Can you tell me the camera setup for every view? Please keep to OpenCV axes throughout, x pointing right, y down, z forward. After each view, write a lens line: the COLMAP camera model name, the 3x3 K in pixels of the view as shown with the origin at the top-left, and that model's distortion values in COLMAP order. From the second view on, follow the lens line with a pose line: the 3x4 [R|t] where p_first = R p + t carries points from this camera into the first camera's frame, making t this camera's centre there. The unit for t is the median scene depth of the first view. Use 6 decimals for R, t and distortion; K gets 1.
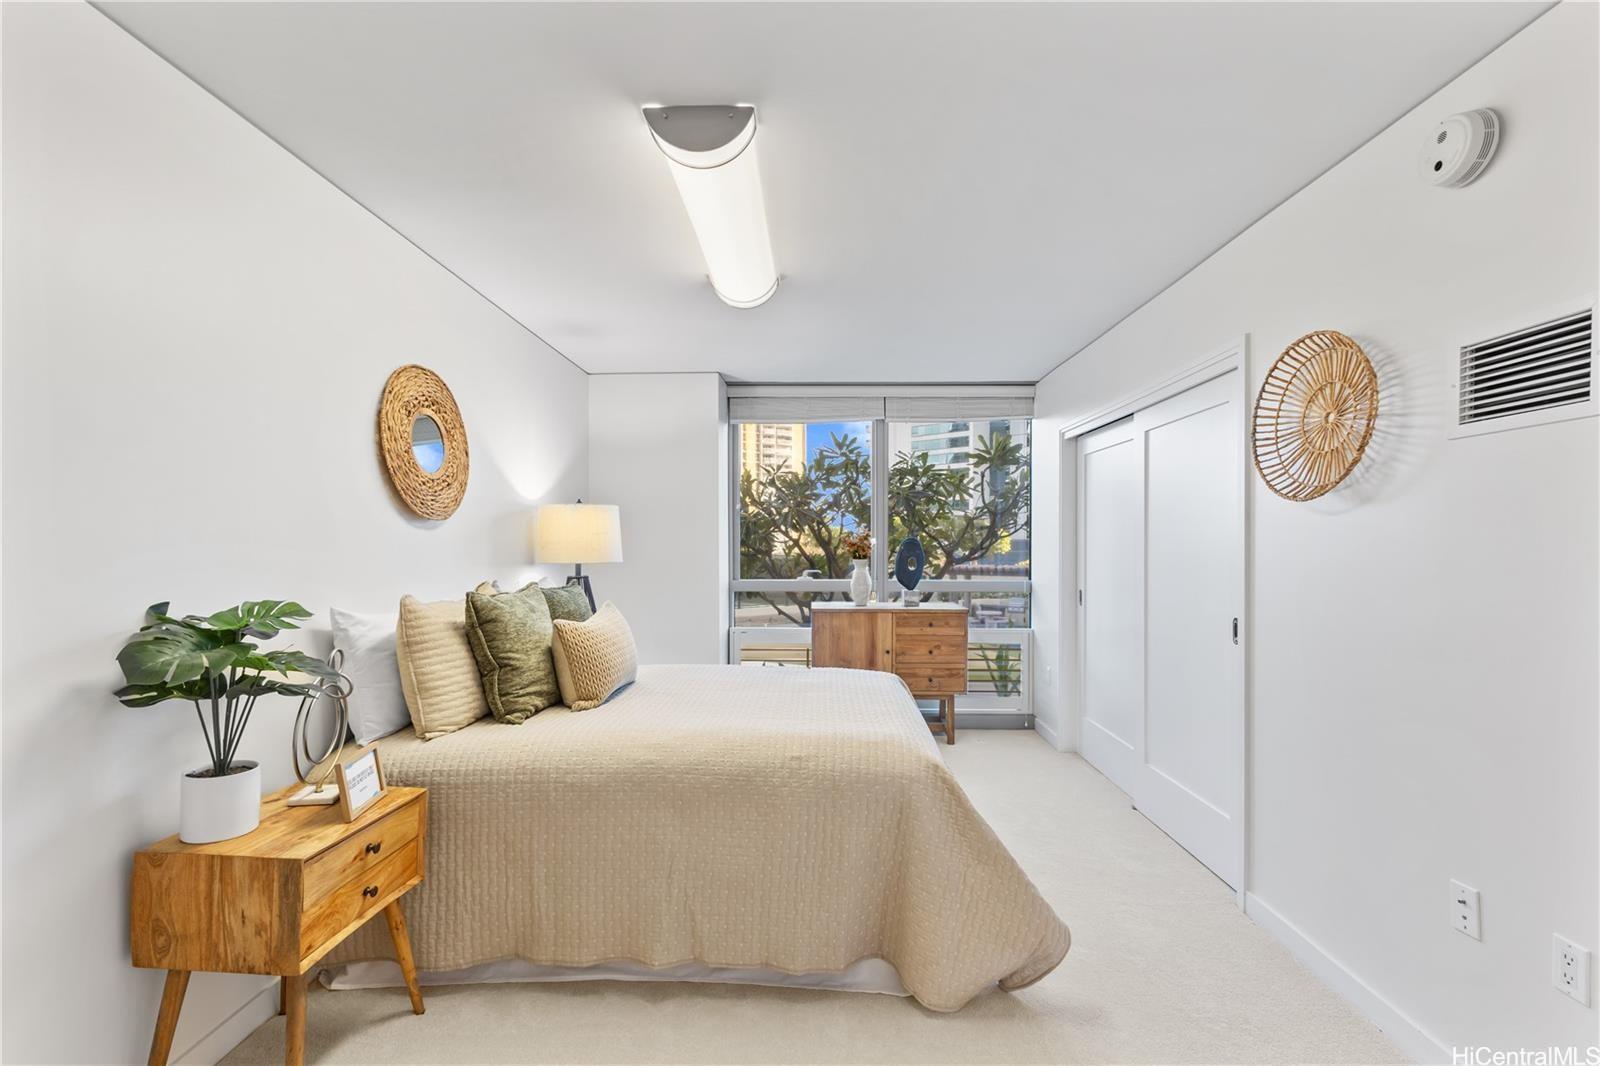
lens RADIAL K [[699.6, 0, 803.3], [0, 699.6, 547.0], [0, 0, 1]] dist [0.002279, -0.000058]
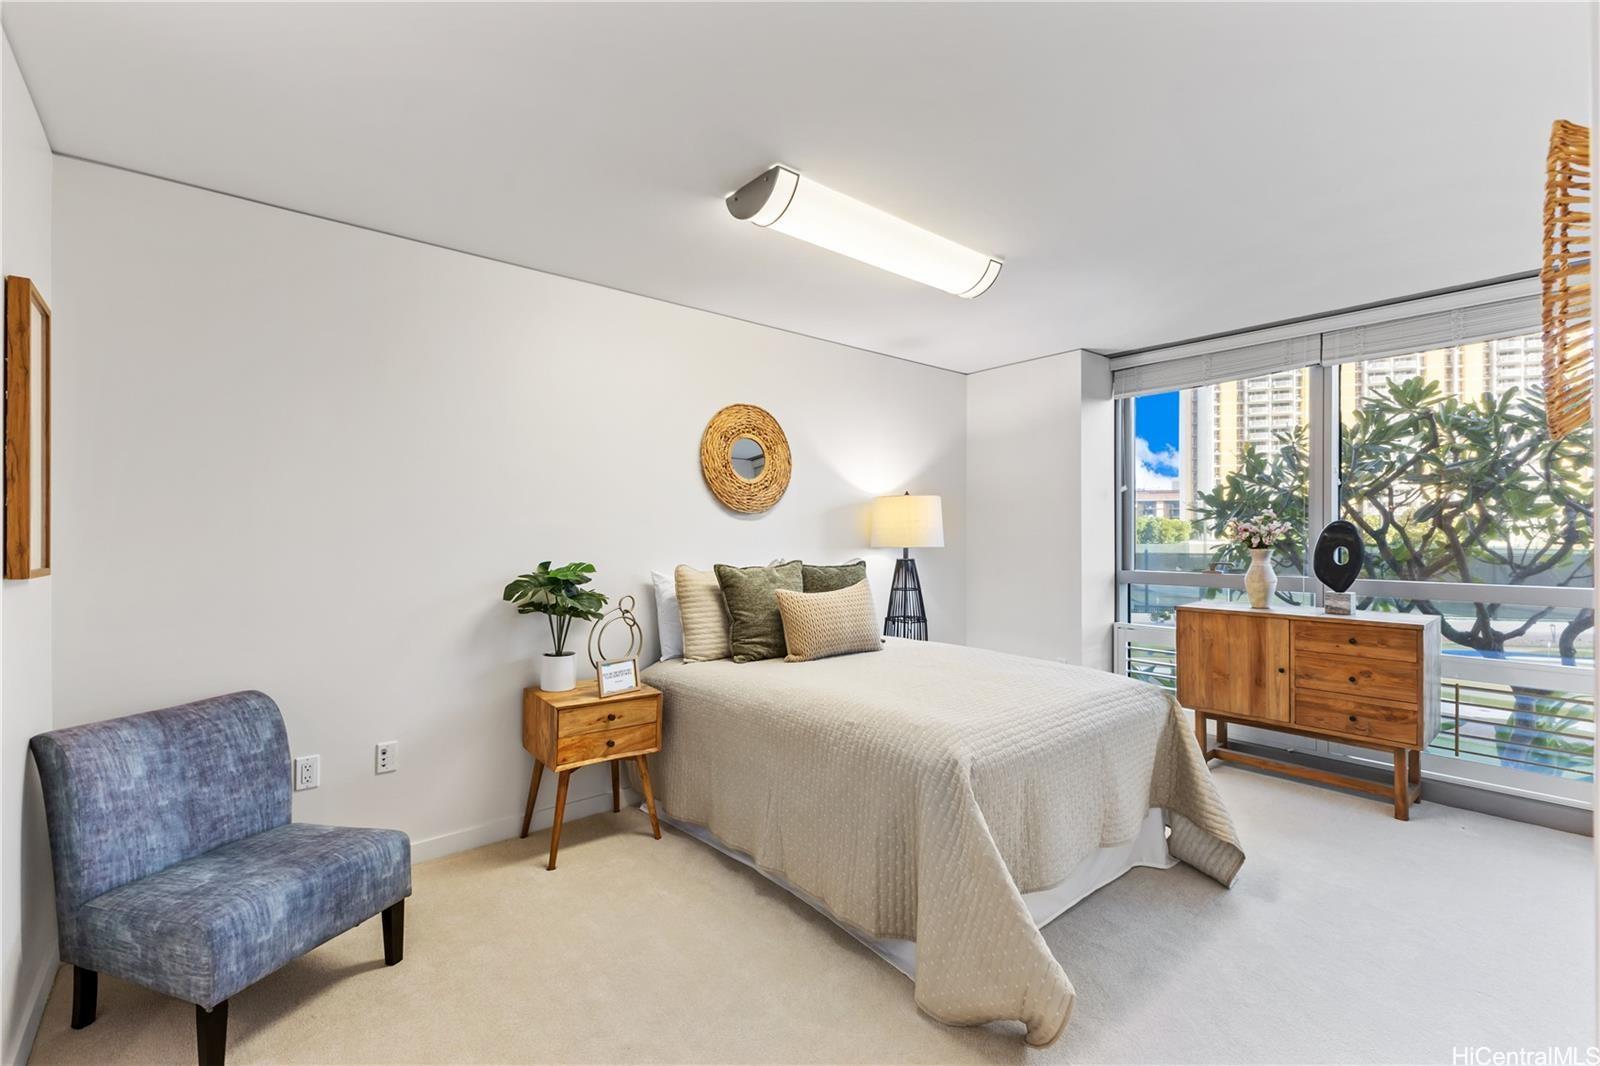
lens RADIAL K [[699.6, 0, 801.8], [0, 699.6, 527.8], [0, 0, 1]] dist [0.002279, -0.000058]
pose [[0.658773, -0.007867, -0.752300, 0.678717], [-0.000800, 0.999937, -0.011157, 0.006124], [0.752341, 0.007952, 0.658726, 0.193985]]
